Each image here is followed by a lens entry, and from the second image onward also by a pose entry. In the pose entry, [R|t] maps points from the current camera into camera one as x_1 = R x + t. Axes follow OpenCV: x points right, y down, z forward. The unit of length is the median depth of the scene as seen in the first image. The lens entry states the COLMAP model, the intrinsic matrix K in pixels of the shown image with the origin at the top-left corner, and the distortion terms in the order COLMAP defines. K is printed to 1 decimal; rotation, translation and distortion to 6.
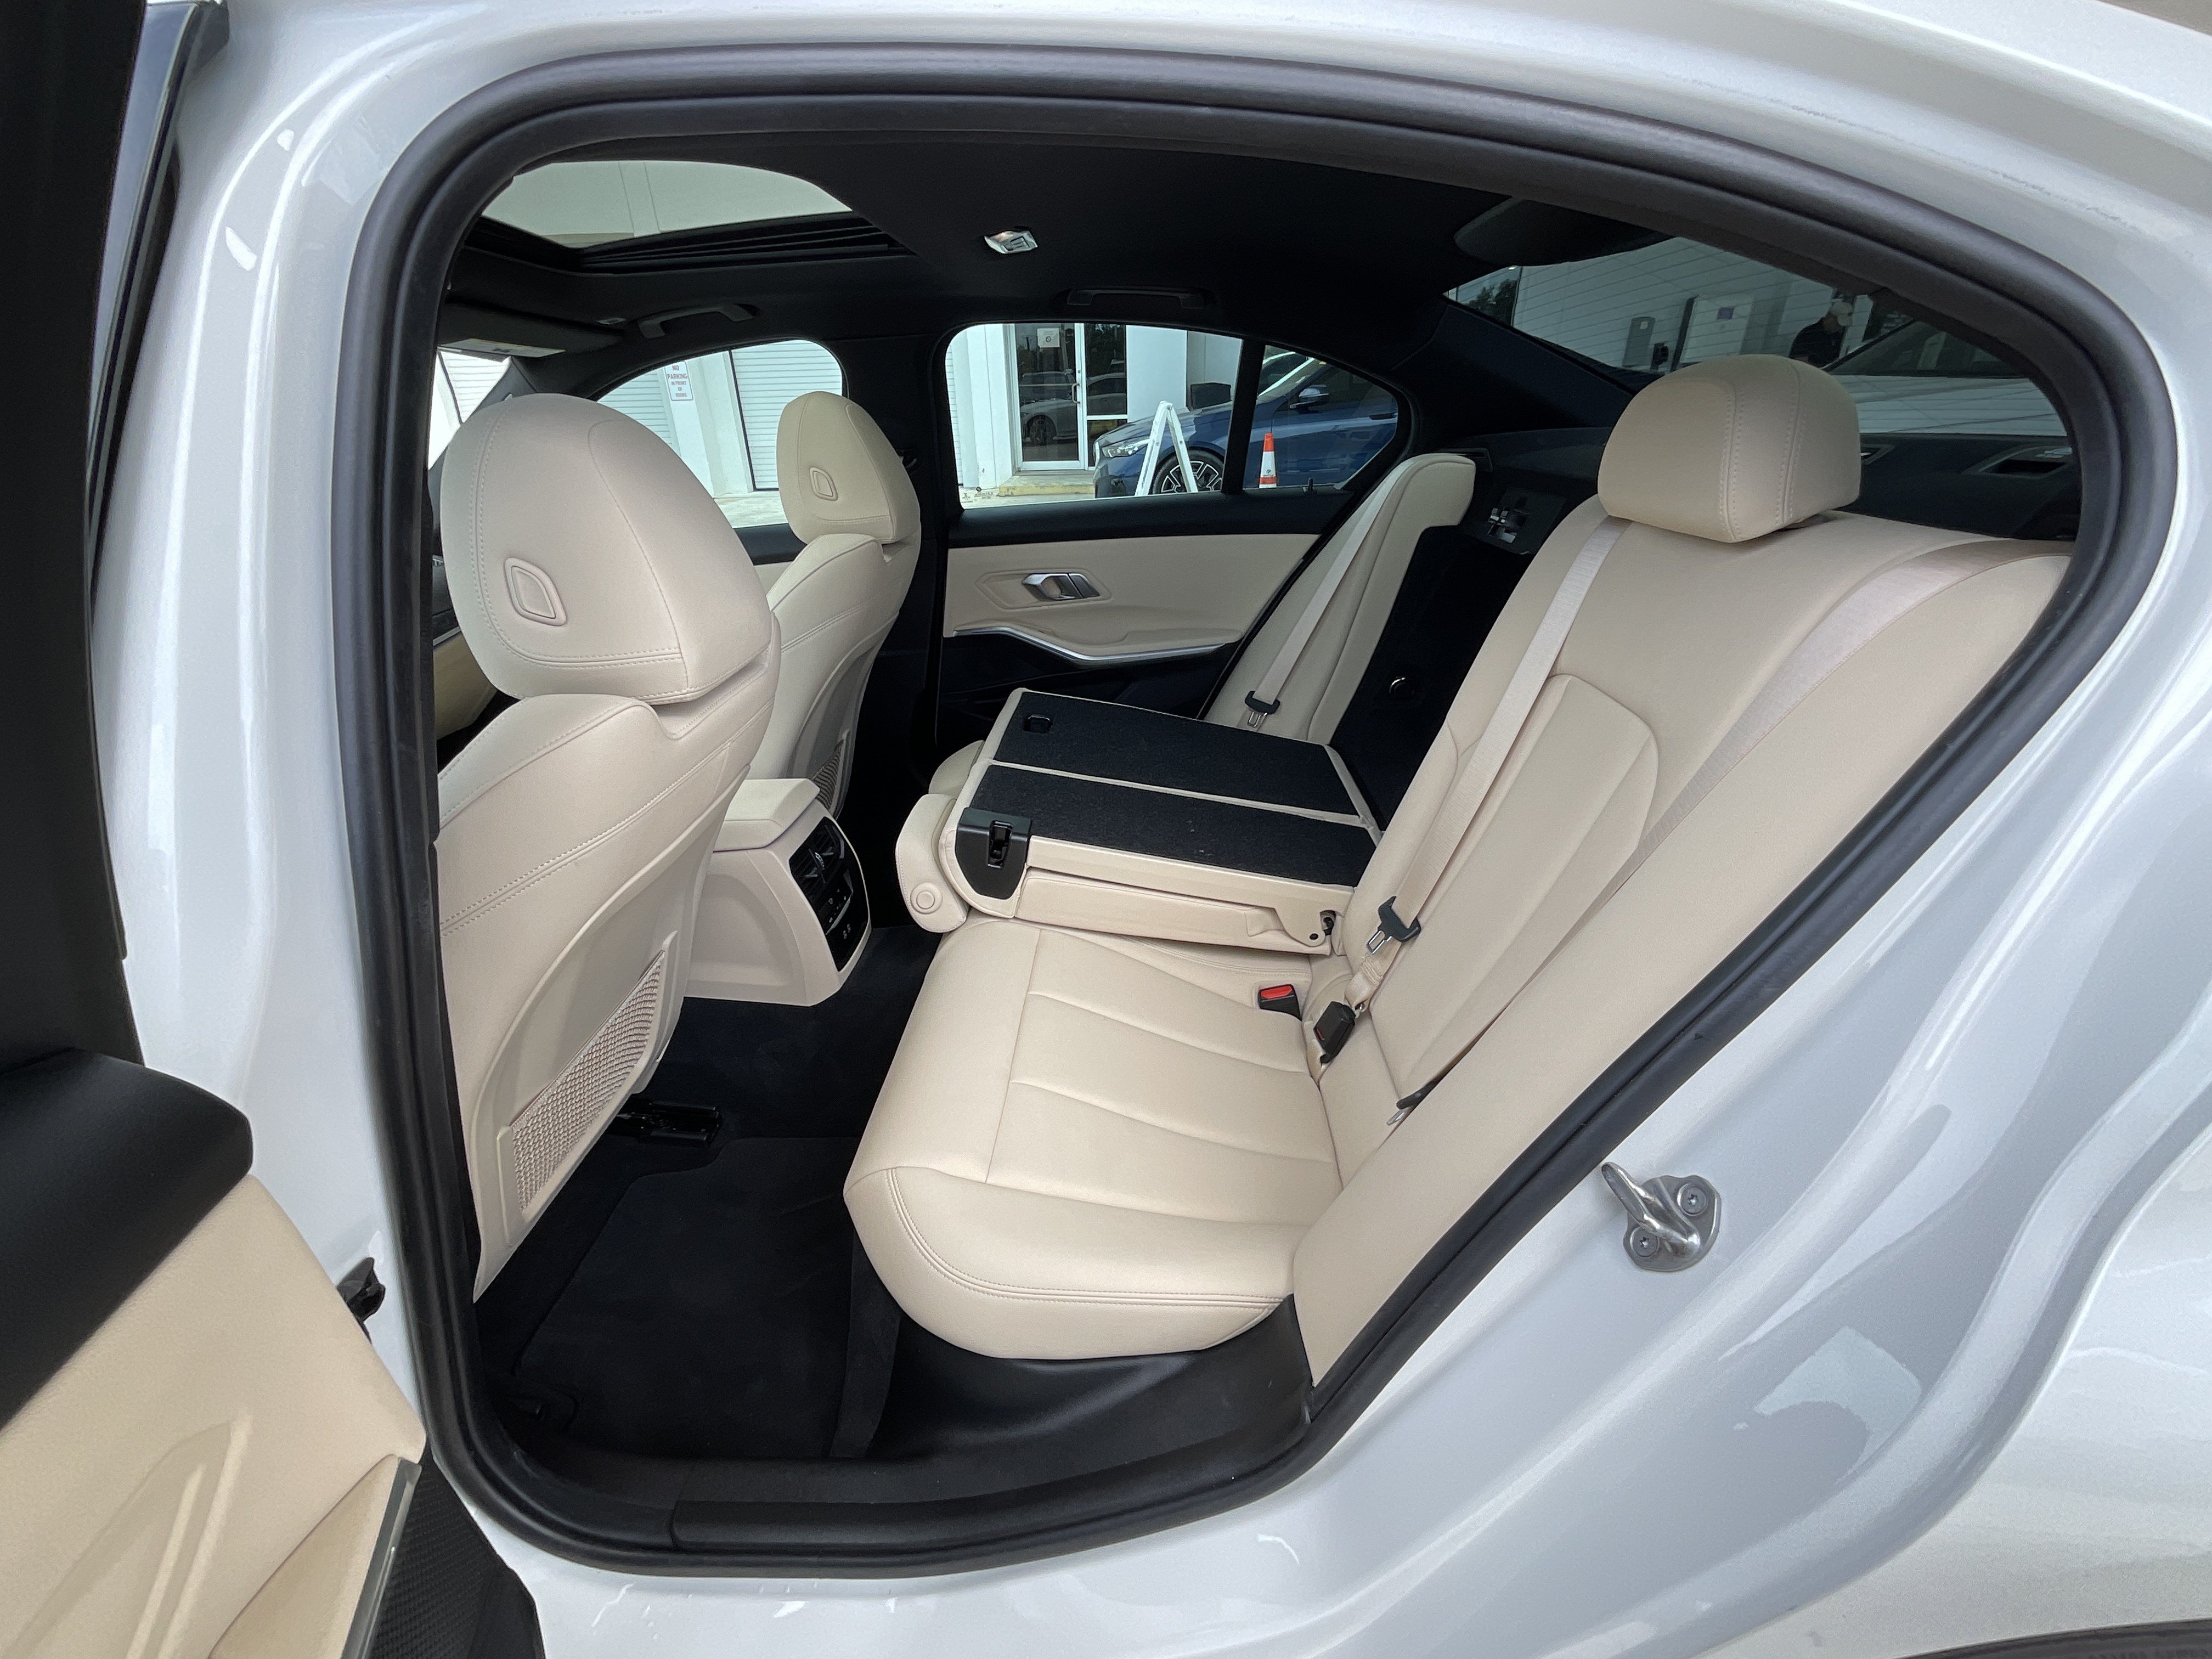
lens RADIAL K [[902.9, 0, 1111.0], [0, 902.9, 831.0], [0, 0, 1]] dist [0.001397, -0.001511]
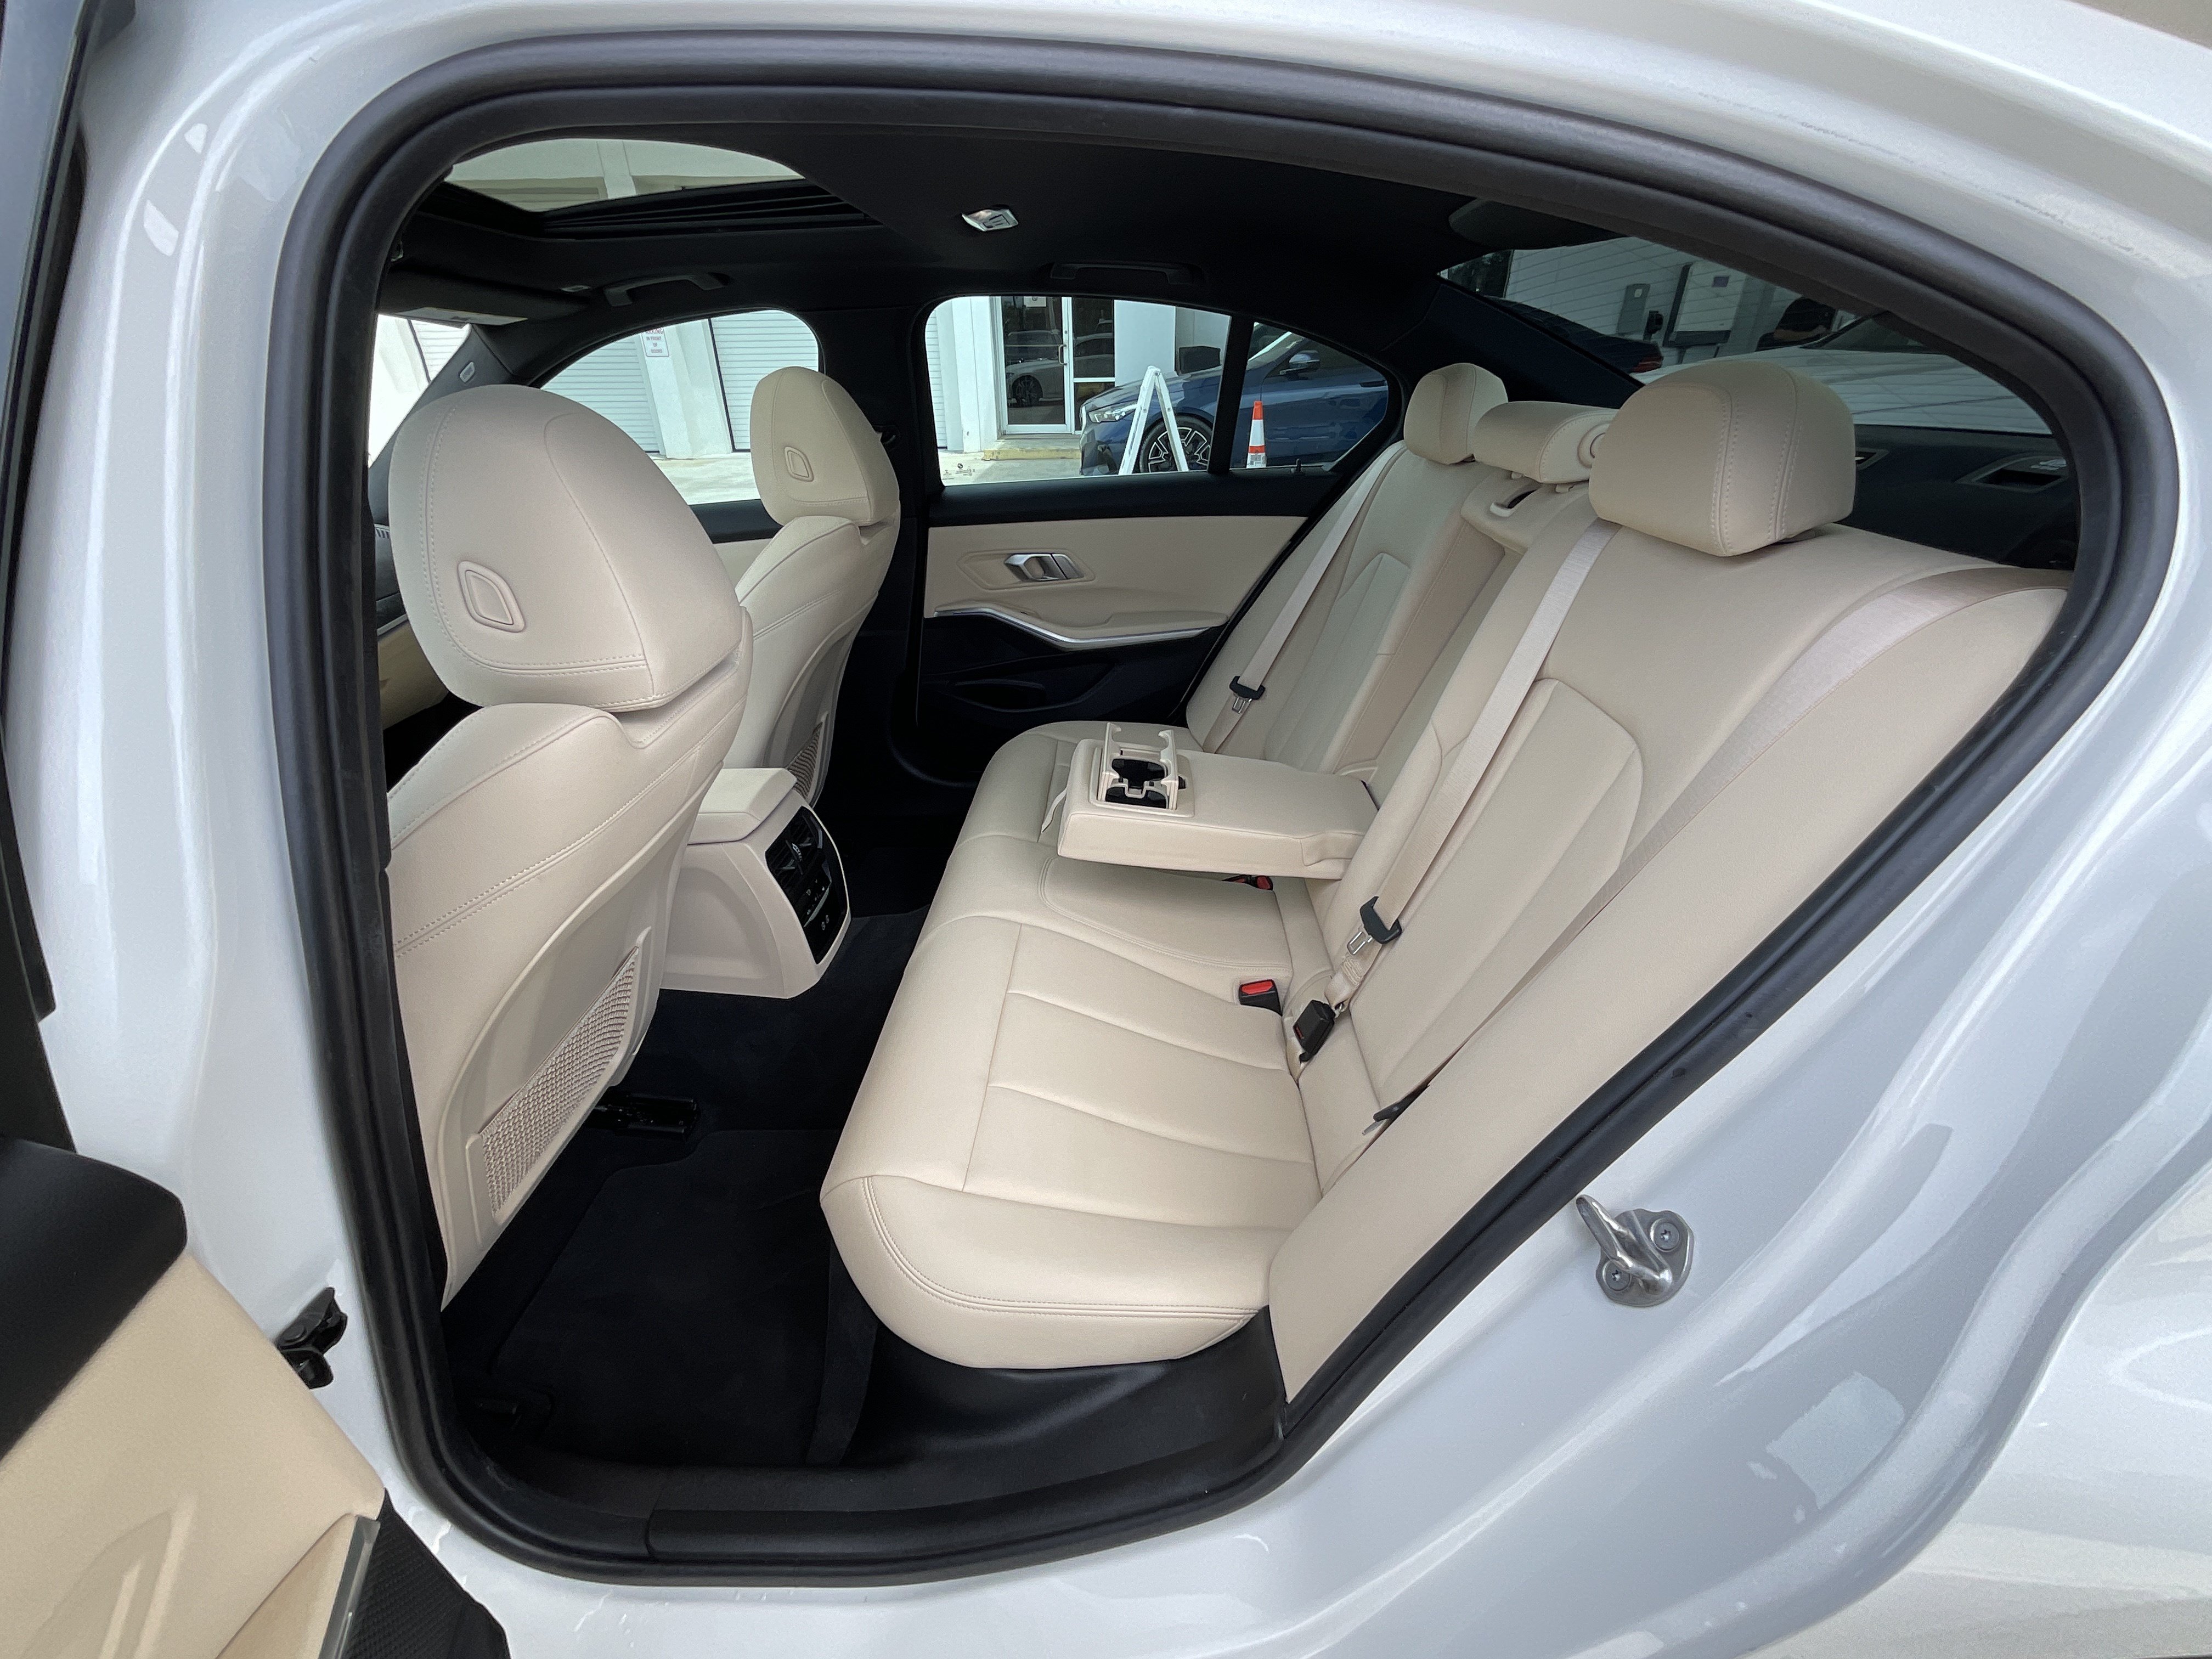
lens RADIAL K [[902.9, 0, 1111.5], [0, 902.9, 831.2], [0, 0, 1]] dist [0.001397, -0.001511]
pose [[0.999851, 0.004814, 0.016564, 0.007585], [-0.005416, 0.999320, 0.036466, -0.050018], [-0.016378, -0.036551, 0.999198, 0.017926]]
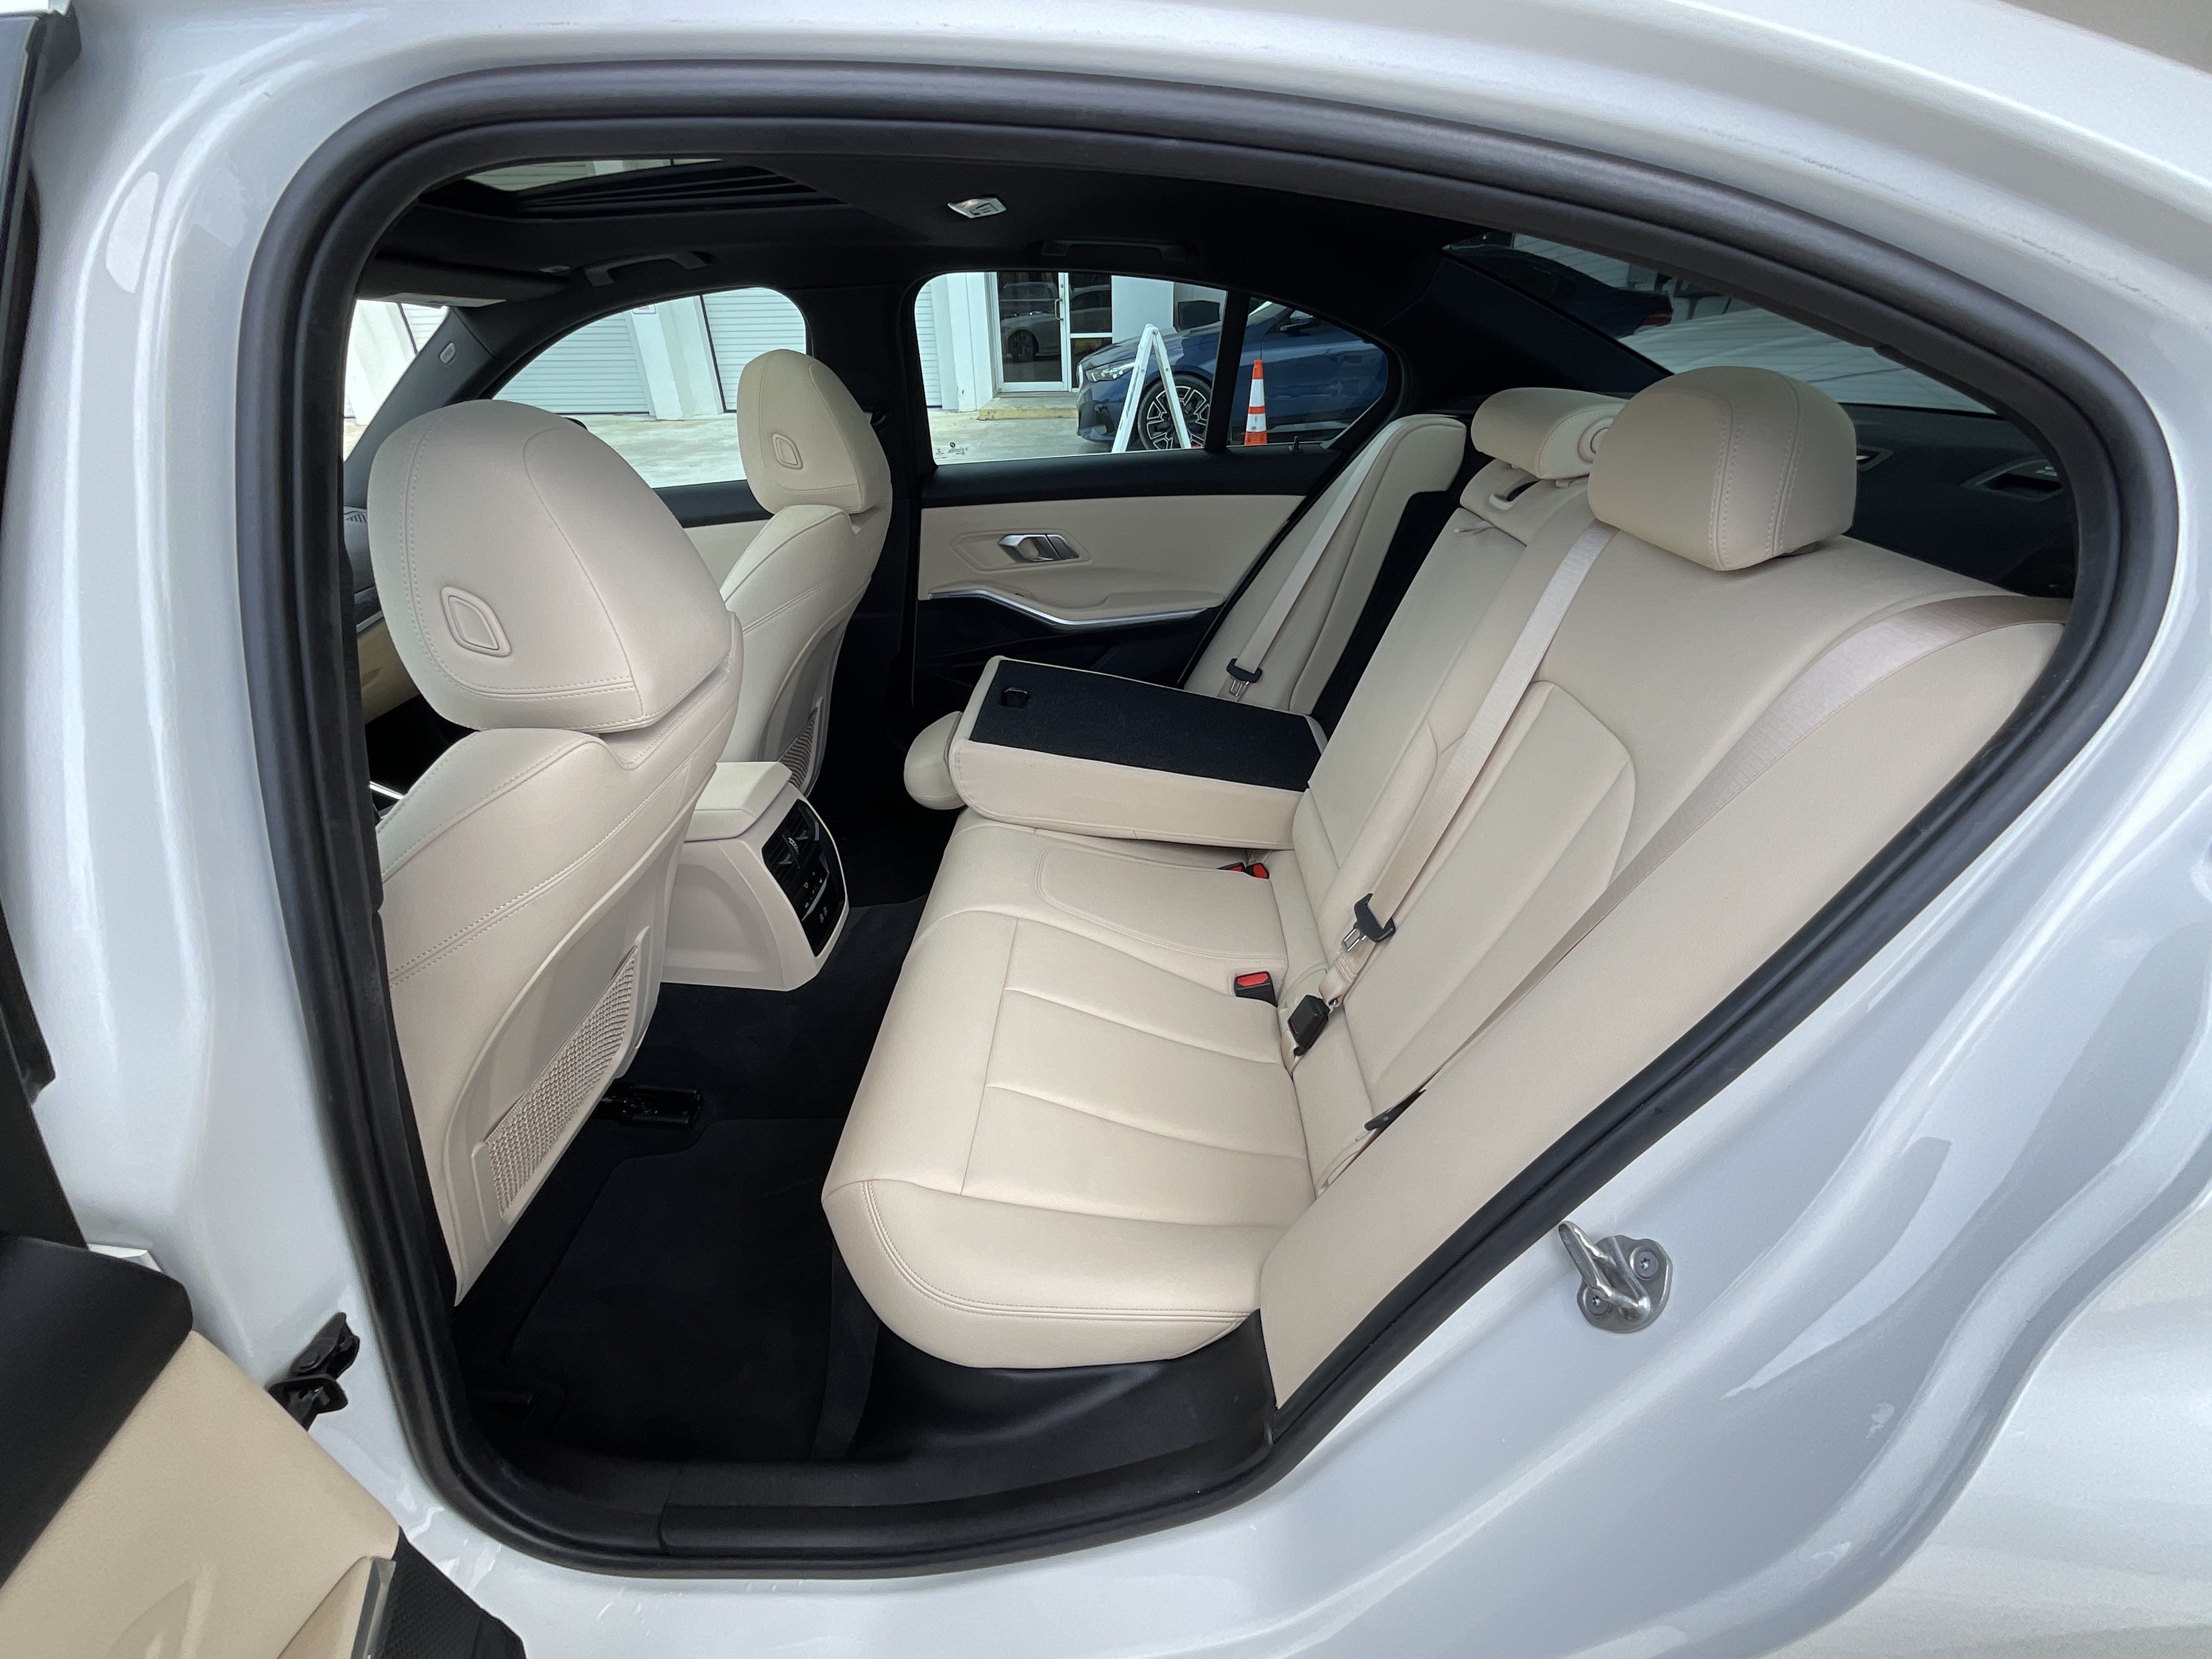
lens RADIAL K [[902.9, 0, 1112.2], [0, 902.9, 831.0], [0, 0, 1]] dist [0.001397, -0.001511]
pose [[0.999864, -0.001563, 0.016391, 0.016933], [0.000261, 0.996865, 0.079123, -0.110903], [-0.016464, -0.079108, 0.996730, 0.020021]]
